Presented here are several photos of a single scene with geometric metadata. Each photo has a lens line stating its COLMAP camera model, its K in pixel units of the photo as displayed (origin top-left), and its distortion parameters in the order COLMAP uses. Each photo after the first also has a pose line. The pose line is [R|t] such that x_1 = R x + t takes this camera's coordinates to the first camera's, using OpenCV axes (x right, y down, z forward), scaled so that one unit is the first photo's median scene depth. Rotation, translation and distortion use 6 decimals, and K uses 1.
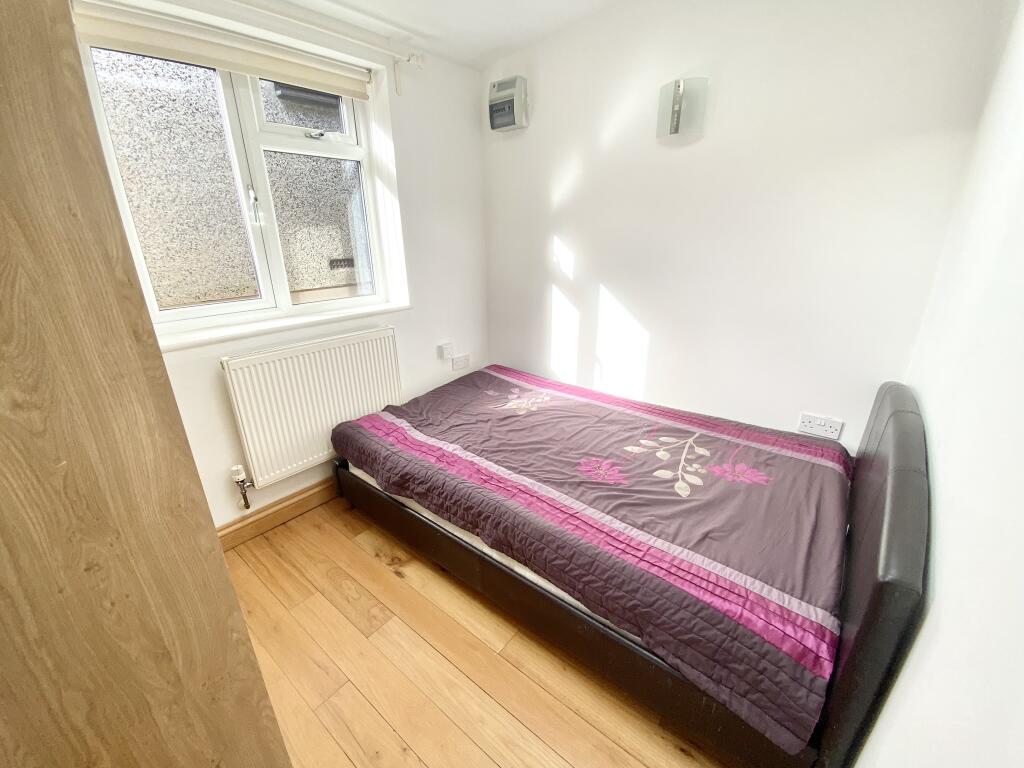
lens RADIAL K [[418.1, 0, 513.1], [0, 418.1, 383.4], [0, 0, 1]] dist [0.026559, -0.023005]
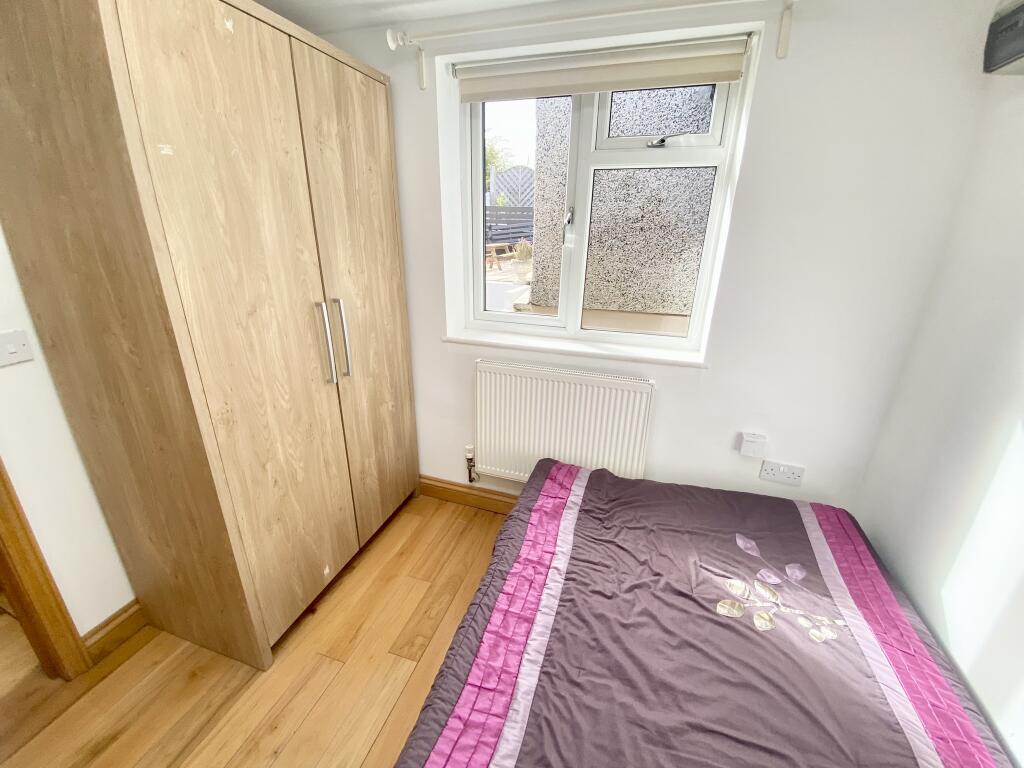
lens RADIAL K [[418.1, 0, 513.1], [0, 418.1, 383.4], [0, 0, 1]] dist [0.026559, -0.023005]
pose [[0.351626, 0.337682, -0.873115, 0.306785], [-0.342739, 0.914355, 0.215602, -0.224954], [0.871142, 0.223439, 0.437248, 0.471039]]
